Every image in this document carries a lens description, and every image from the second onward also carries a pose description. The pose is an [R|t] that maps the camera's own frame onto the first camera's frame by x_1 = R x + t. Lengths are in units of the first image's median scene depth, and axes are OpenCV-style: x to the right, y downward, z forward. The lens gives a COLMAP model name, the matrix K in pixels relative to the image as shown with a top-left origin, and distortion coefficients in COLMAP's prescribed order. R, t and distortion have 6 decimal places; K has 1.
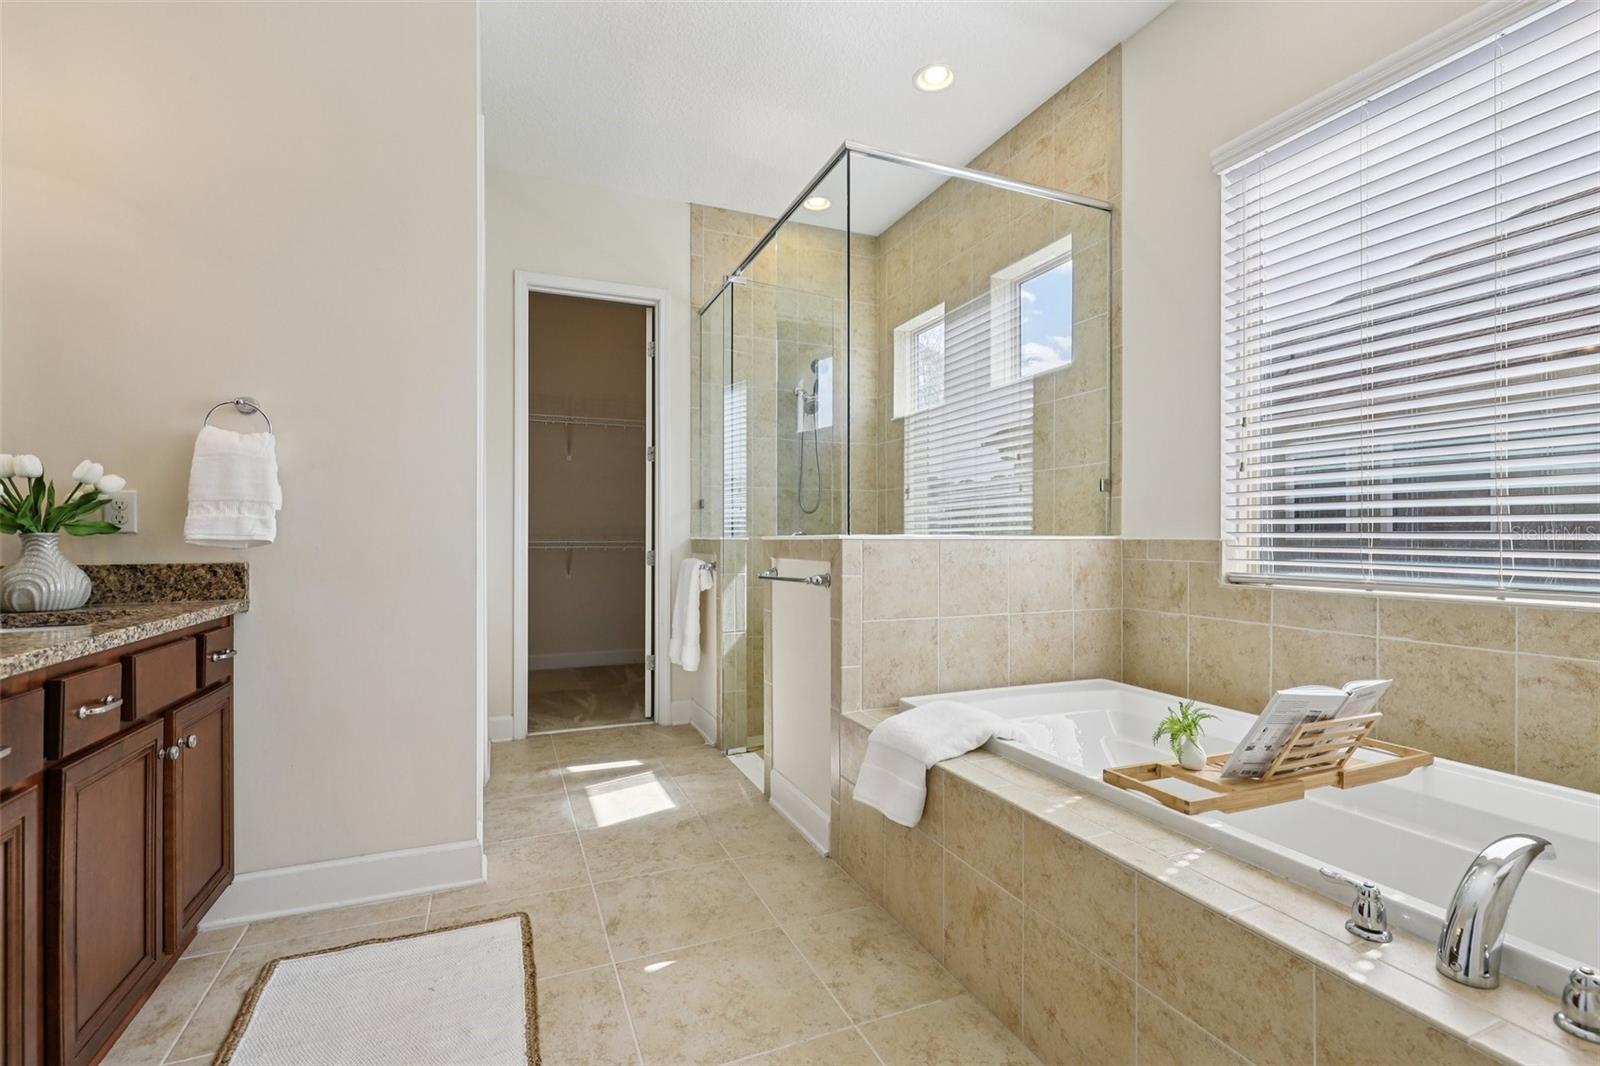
lens RADIAL K [[730.0, 0, 796.5], [0, 730.0, 539.4], [0, 0, 1]] dist [-0.001880, 0.000930]
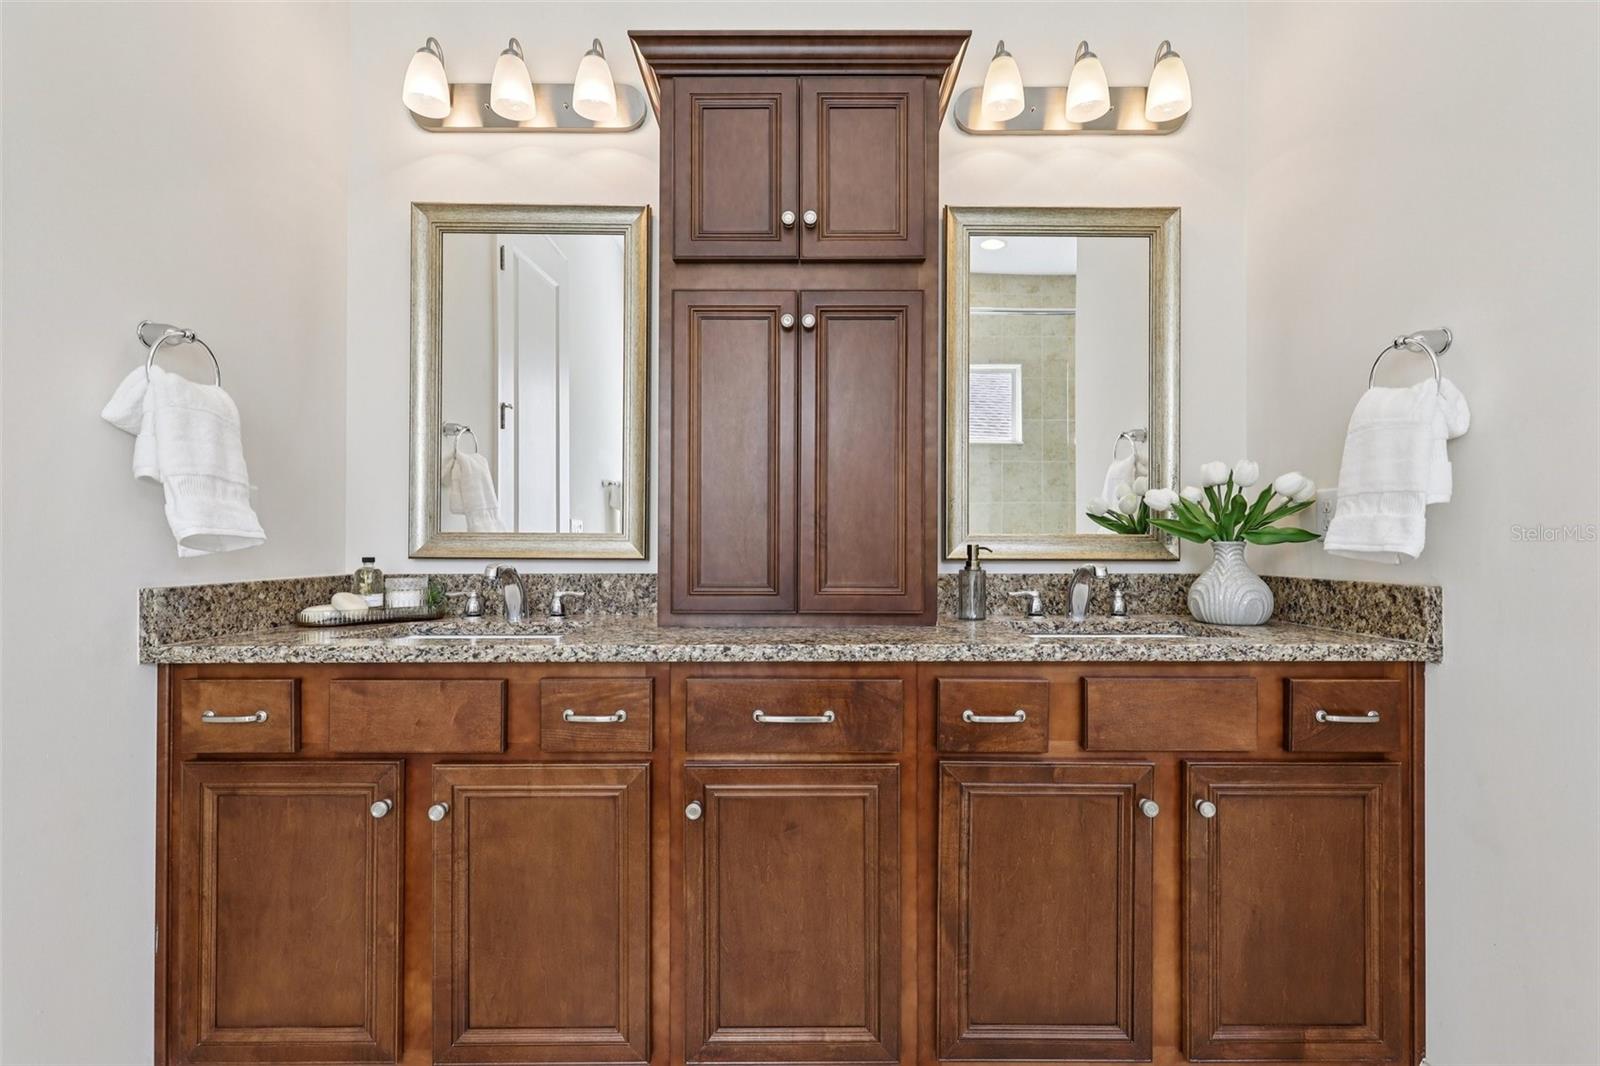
lens RADIAL K [[730.0, 0, 806.9], [0, 730.0, 534.8], [0, 0, 1]] dist [-0.001880, 0.000930]
pose [[-0.362567, -0.008665, -0.931917, 0.019322], [-0.001777, 0.999961, -0.008607, -0.003017], [0.931956, -0.001465, -0.362569, 0.302579]]
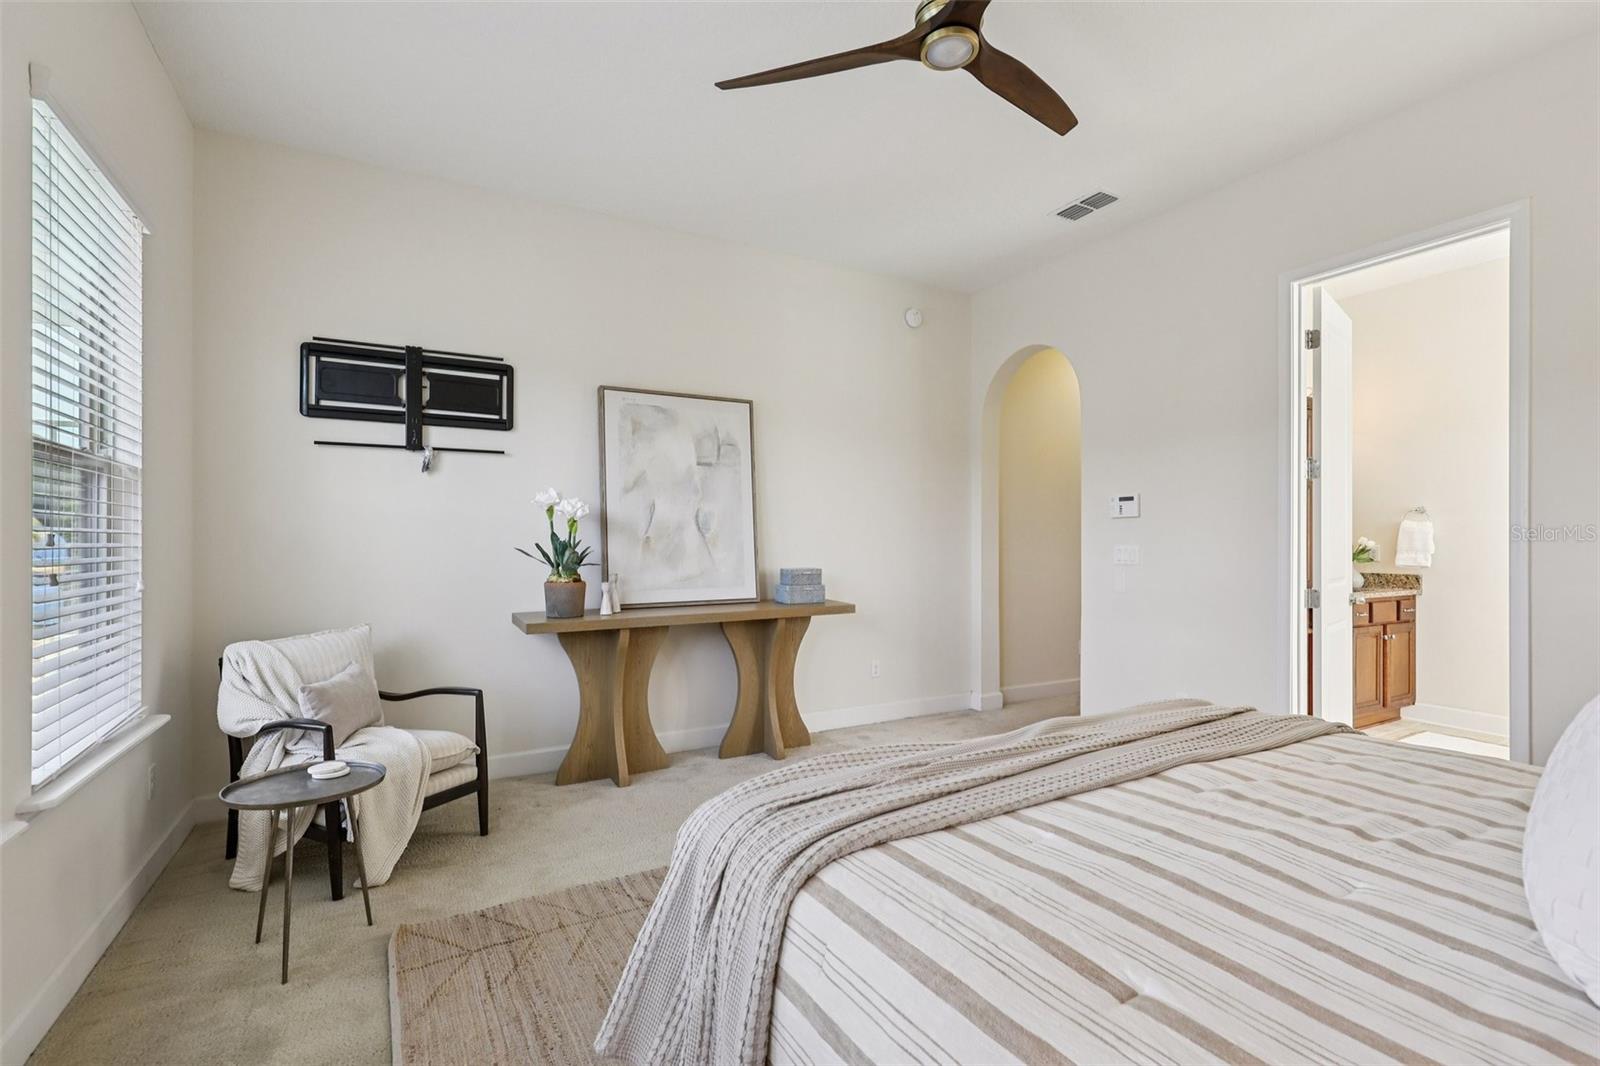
lens RADIAL K [[730.0, 0, 807.5], [0, 730.0, 538.9], [0, 0, 1]] dist [-0.001880, 0.000930]
pose [[0.121806, -0.002636, -0.992550, 0.597299], [0.003372, 0.999992, -0.002242, -0.037431], [0.992548, -0.003073, 0.121814, -0.562150]]
